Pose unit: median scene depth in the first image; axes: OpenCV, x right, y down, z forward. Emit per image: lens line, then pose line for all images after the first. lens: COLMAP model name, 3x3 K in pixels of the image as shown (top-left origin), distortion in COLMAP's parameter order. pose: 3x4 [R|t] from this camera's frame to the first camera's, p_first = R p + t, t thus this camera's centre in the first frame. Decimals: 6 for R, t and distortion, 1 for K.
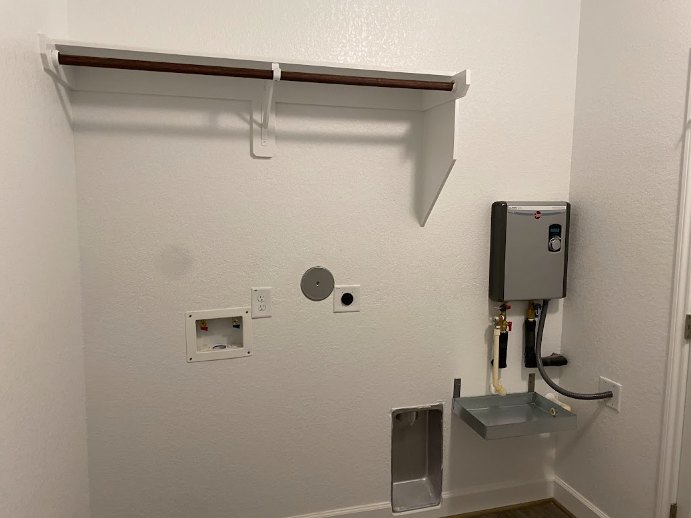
lens RADIAL K [[536.9, 0, 345.5], [0, 536.9, 259.0], [0, 0, 1]] dist [0.006767, -0.010646]
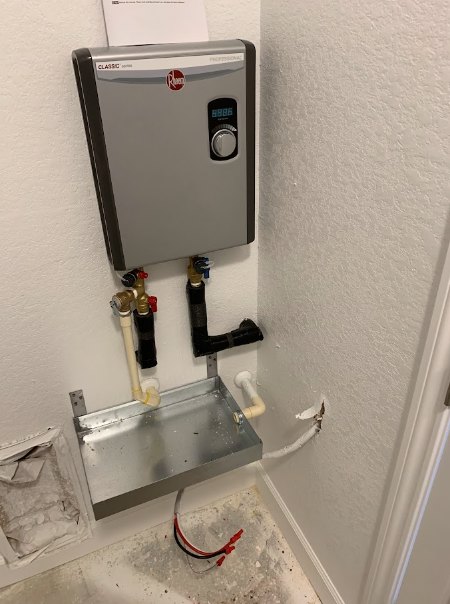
lens RADIAL K [[466.1, 0, 225.0], [0, 466.1, 302.0], [0, 0, 1]] dist [0.000222, -0.001043]
pose [[0.991303, -0.097358, 0.088543, 0.340158], [0.050772, 0.903671, 0.425207, -0.076743], [-0.121412, -0.417013, 0.900755, 0.566028]]
